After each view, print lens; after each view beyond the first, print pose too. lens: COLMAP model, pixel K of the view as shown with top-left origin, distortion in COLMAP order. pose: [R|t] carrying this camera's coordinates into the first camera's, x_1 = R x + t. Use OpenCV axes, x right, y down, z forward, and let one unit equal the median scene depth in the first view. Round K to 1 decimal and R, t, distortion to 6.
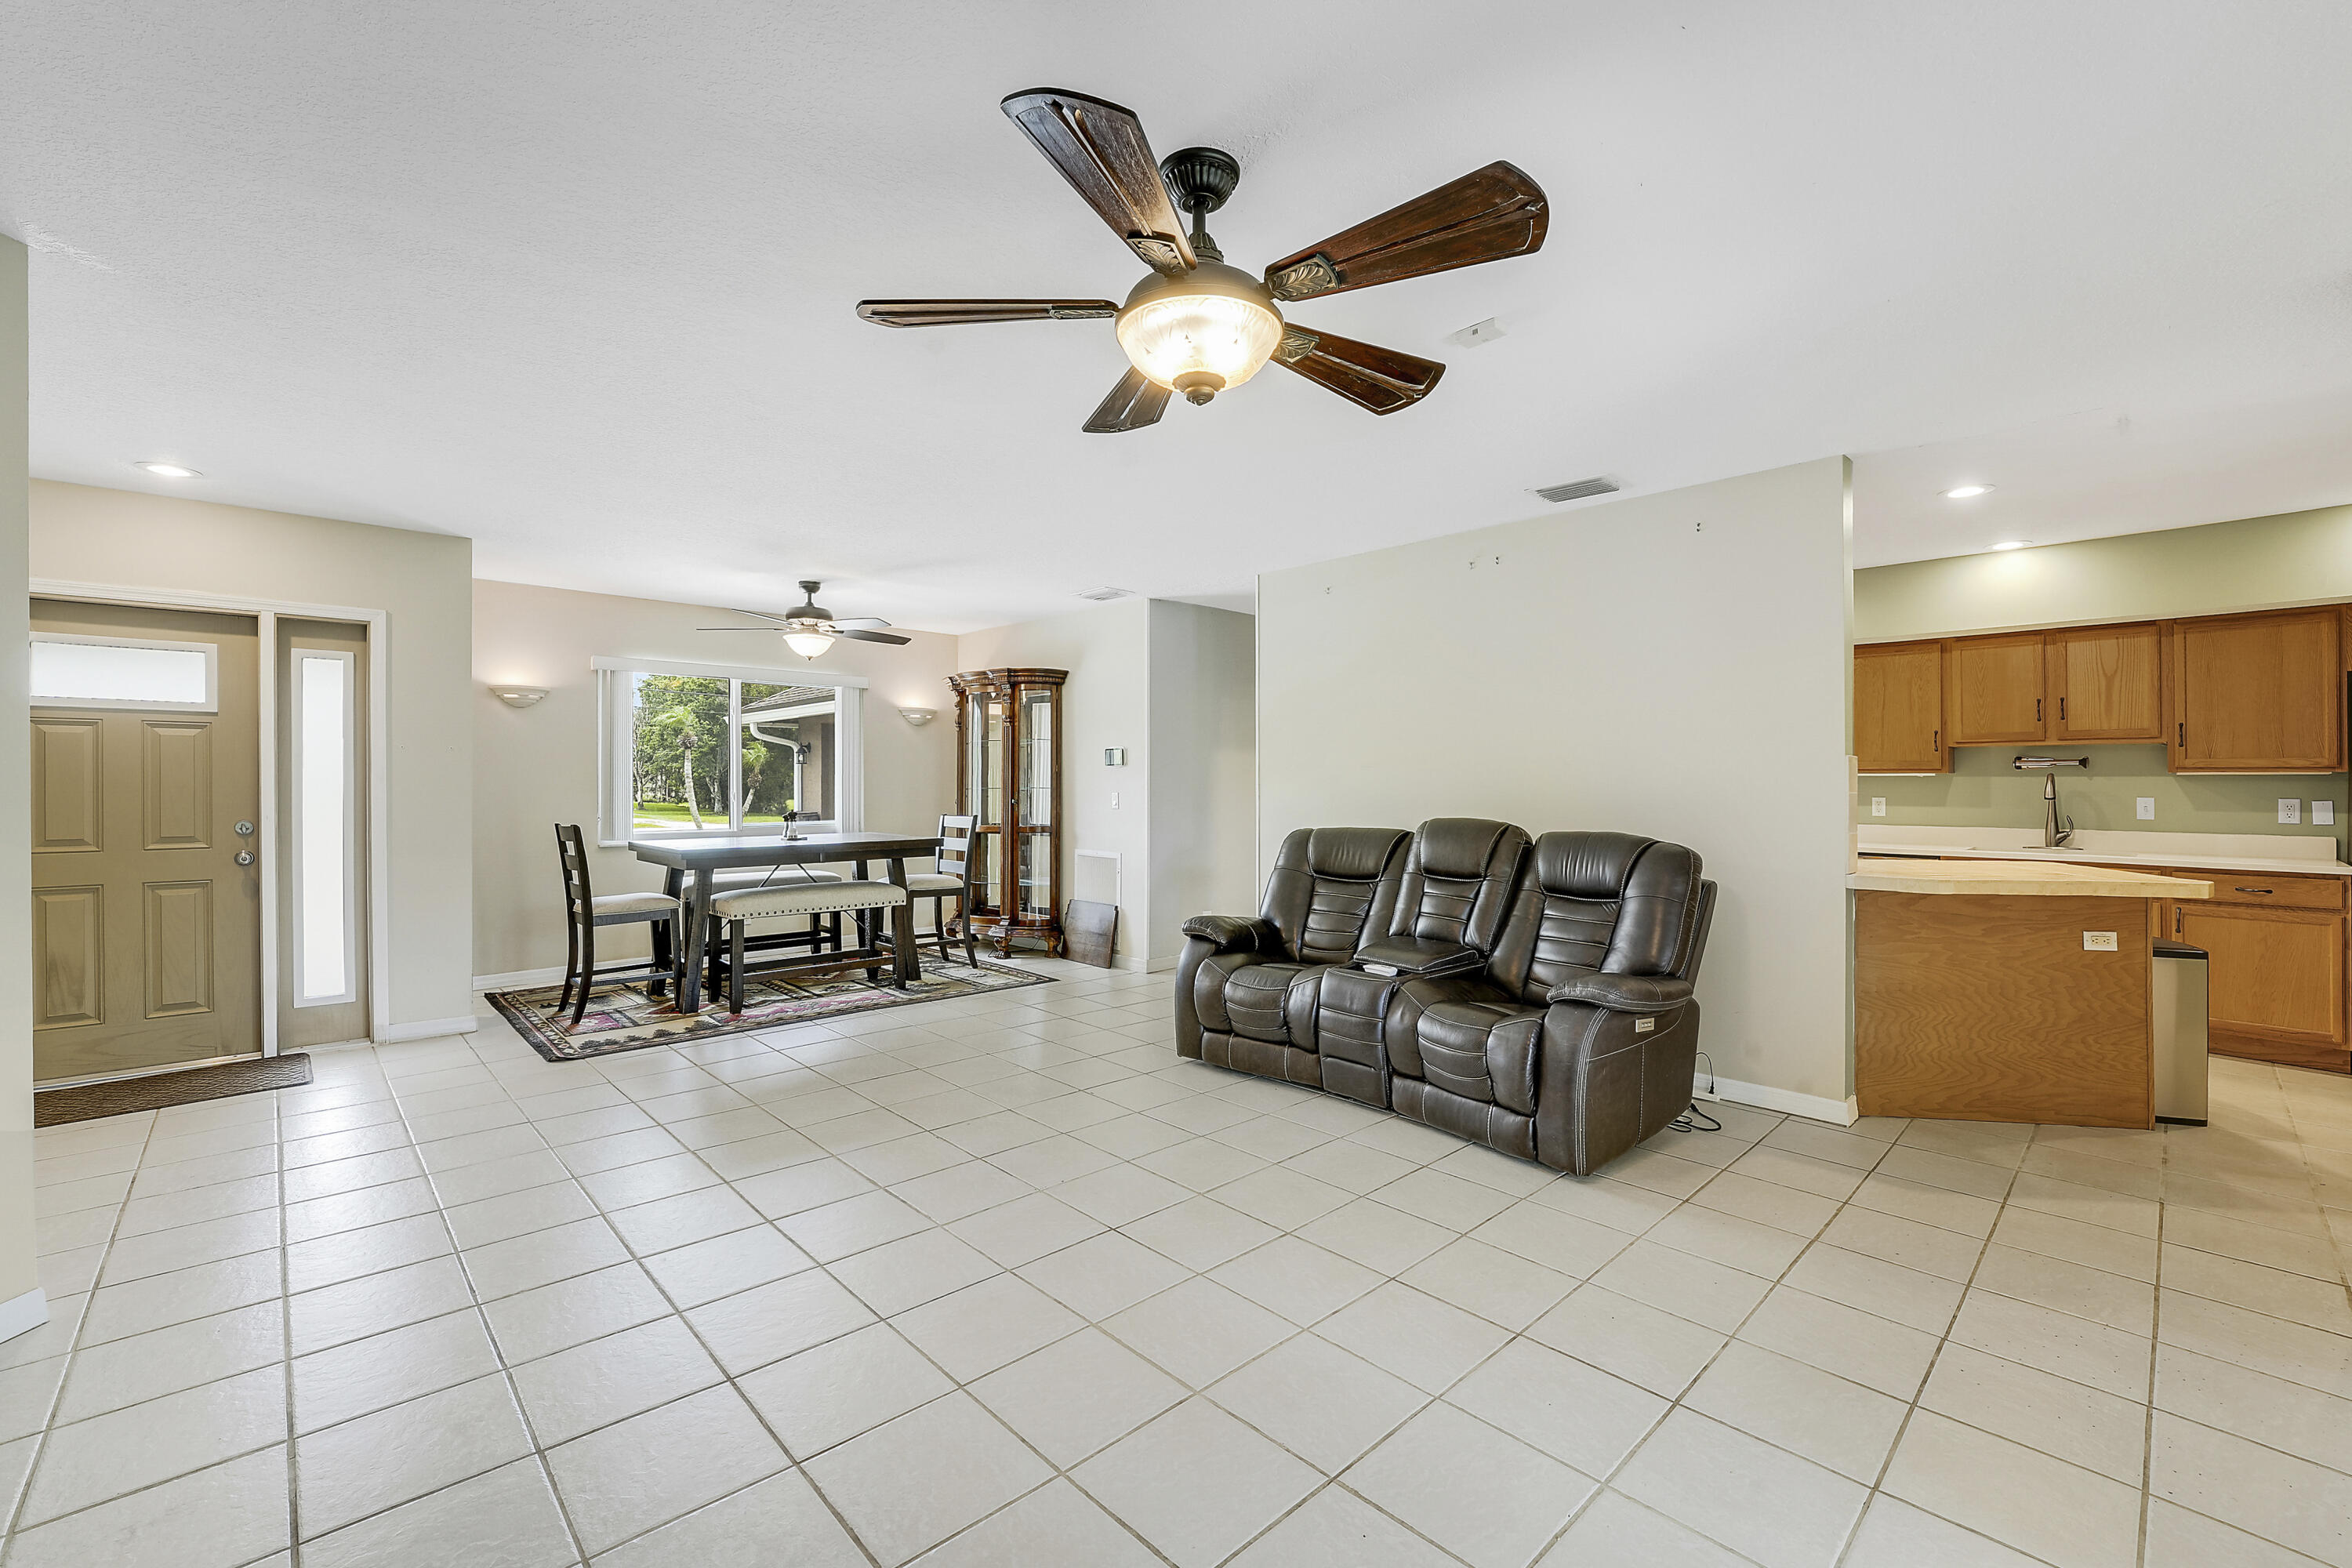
lens RADIAL K [[1029.5, 0, 1163.6], [0, 1029.5, 777.6], [0, 0, 1]] dist [-0.033320, 0.000362]
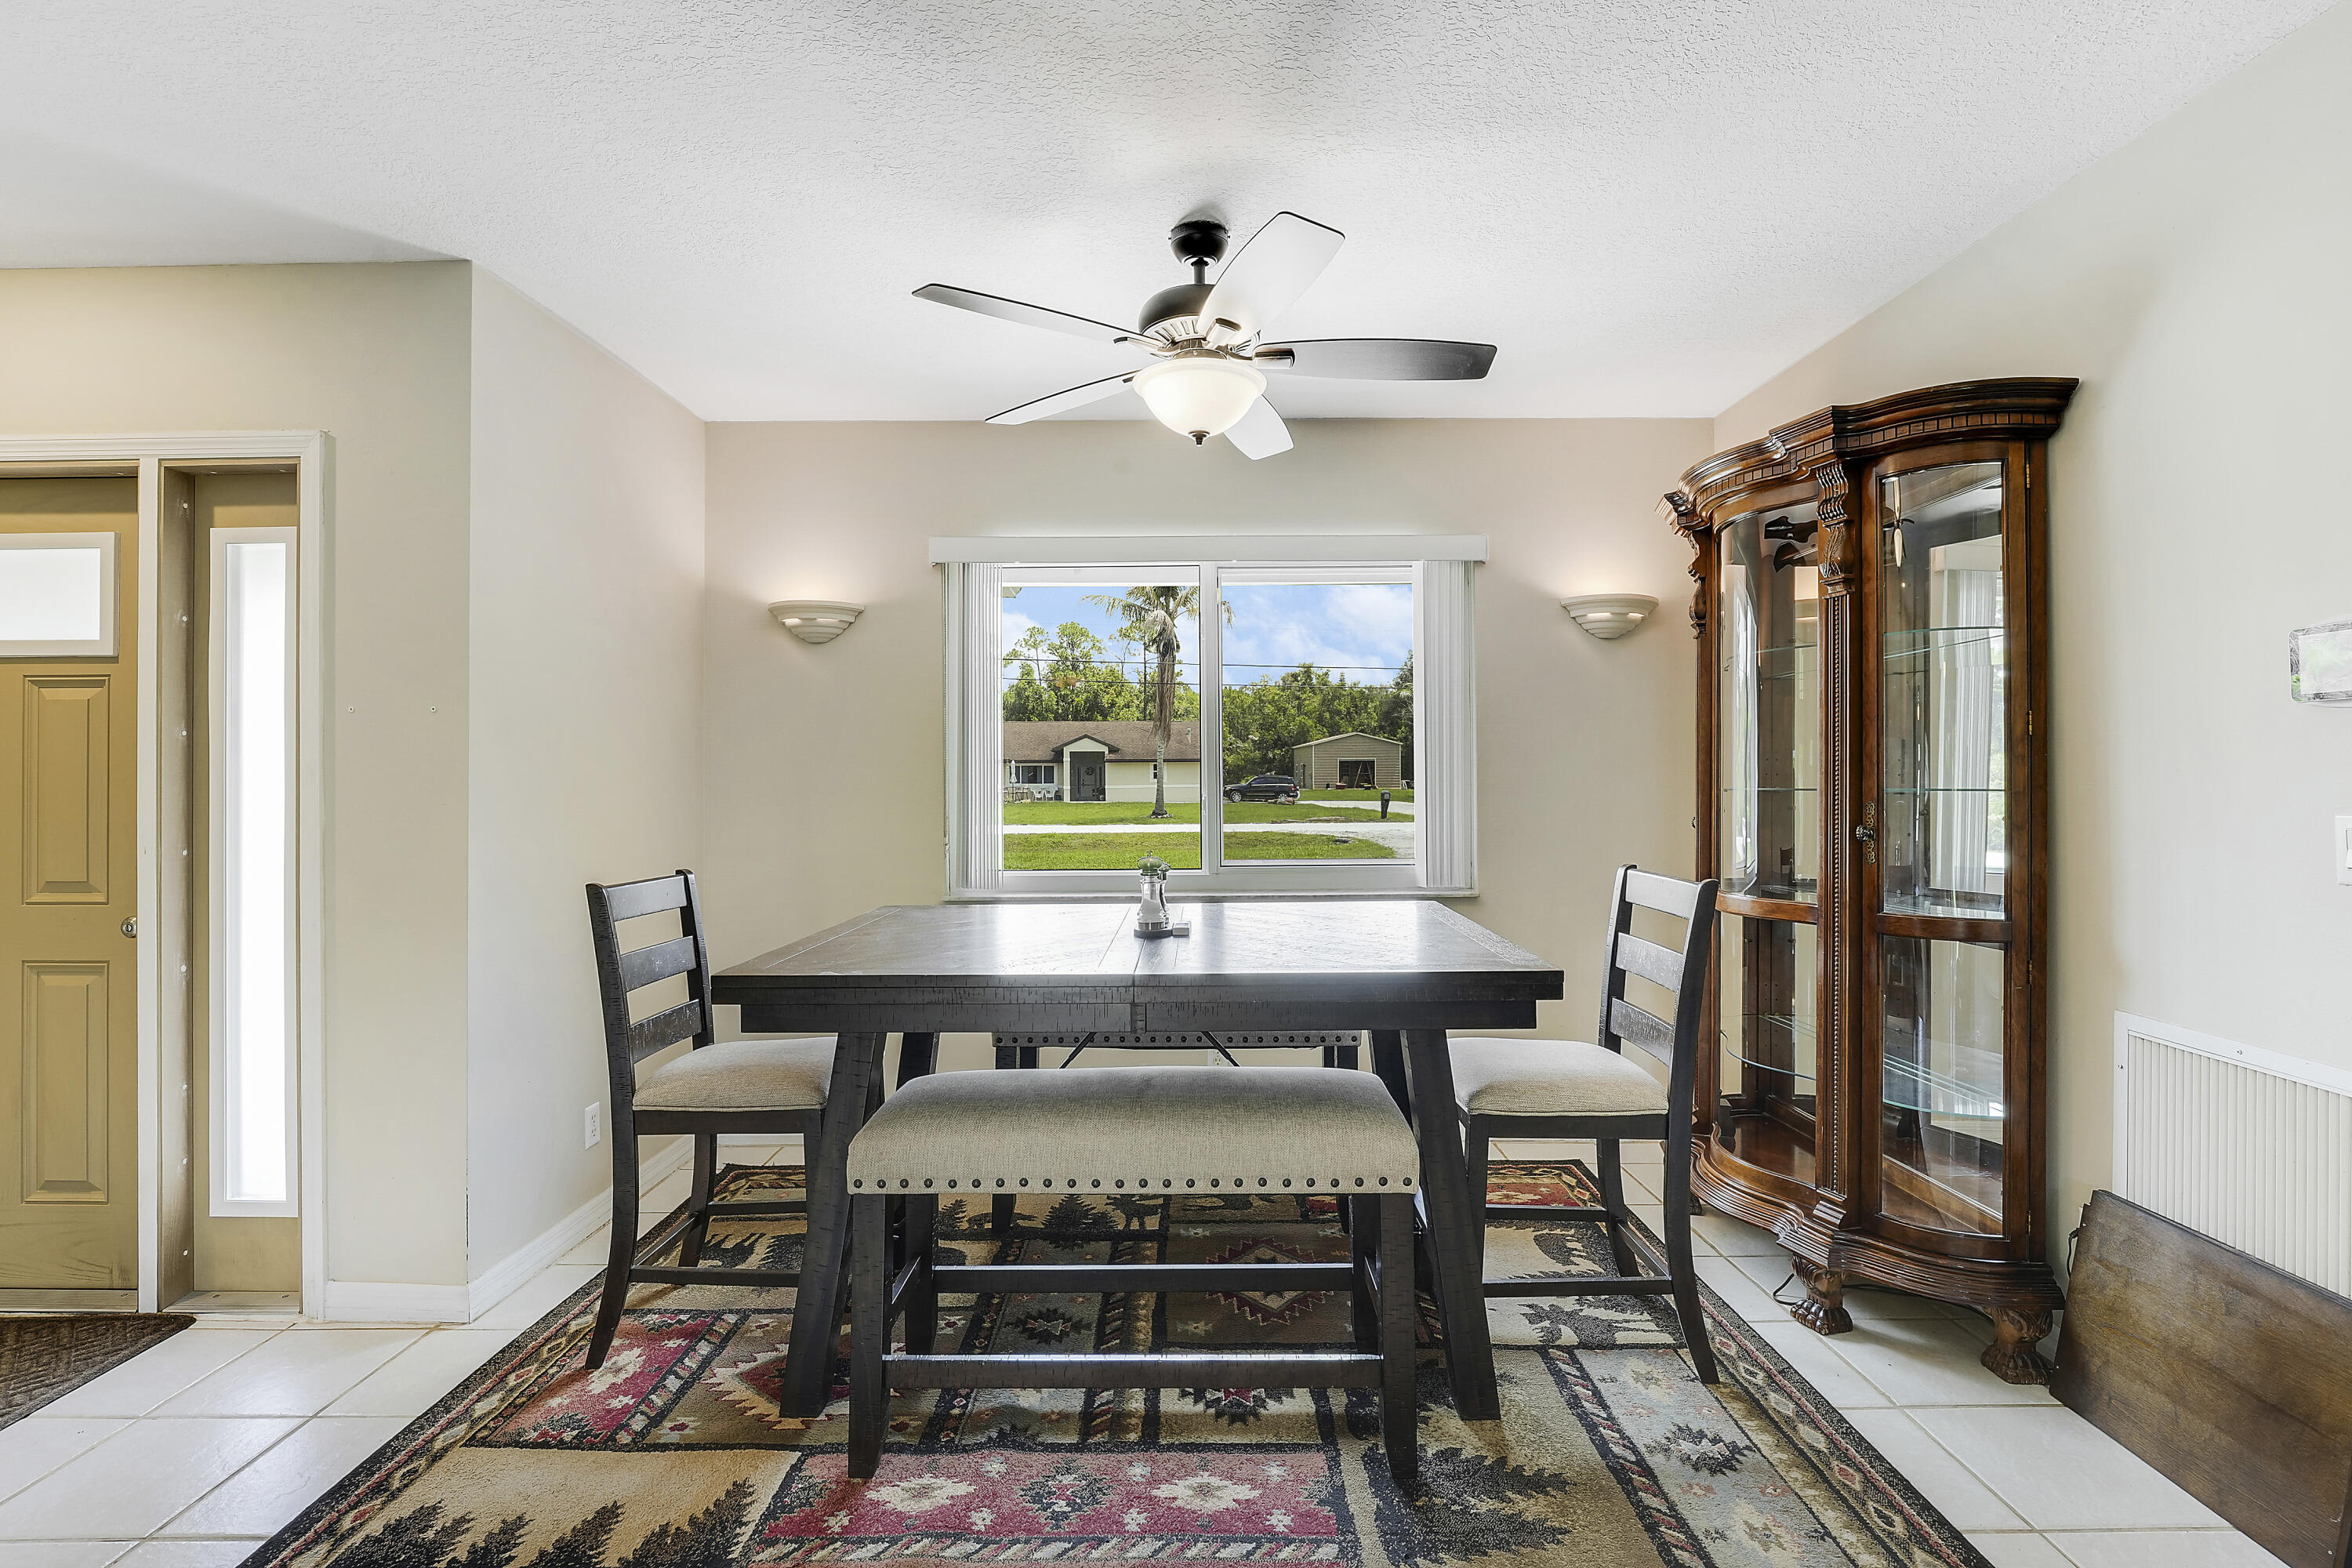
lens RADIAL K [[1085.6, 0, 1184.0], [0, 1085.6, 771.2], [0, 0, 1]] dist [-0.020061, 0.000465]
pose [[0.747042, -0.005925, -0.664751, -0.098136], [0.011468, 0.999926, 0.003976, 0.001181], [0.664678, -0.010594, 0.747055, 0.741630]]
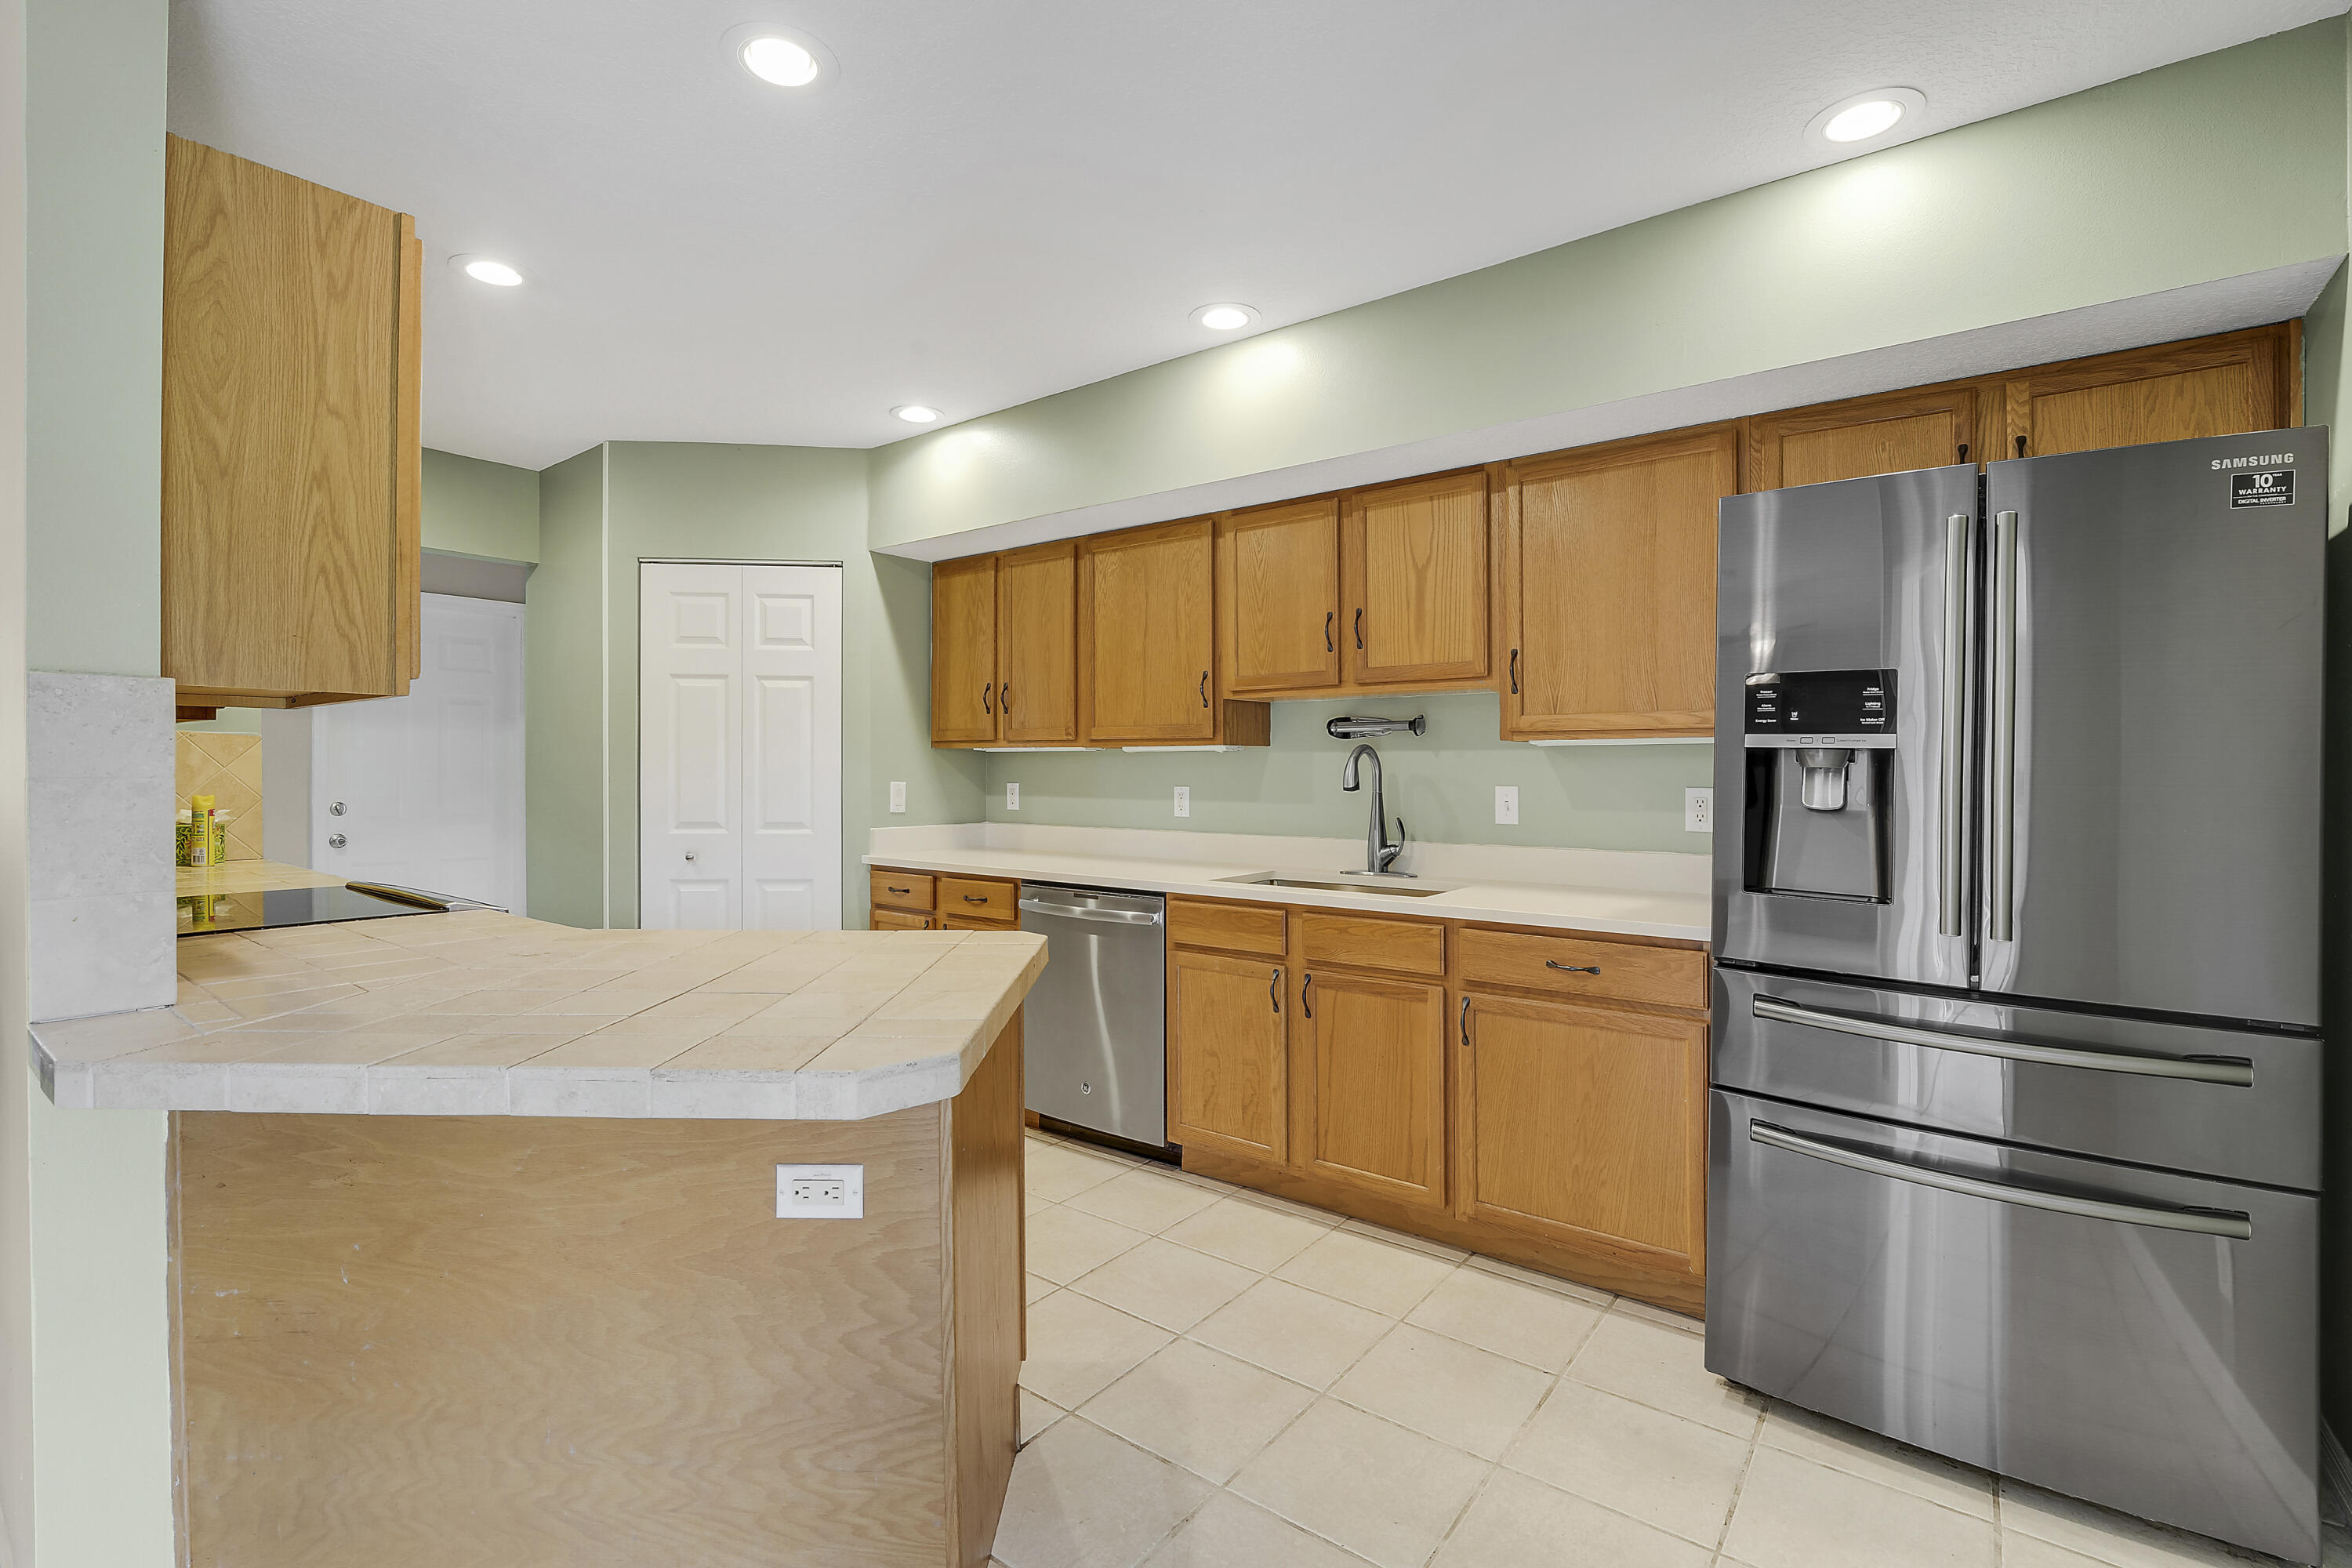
lens RADIAL K [[1085.6, 0, 1184.0], [0, 1085.6, 771.2], [0, 0, 1]] dist [-0.020061, 0.000465]
pose [[0.985770, 0.000676, 0.168096, 0.639306], [-0.002438, 0.999944, 0.010280, 0.005134], [-0.168080, -0.010543, 0.985717, 0.380303]]
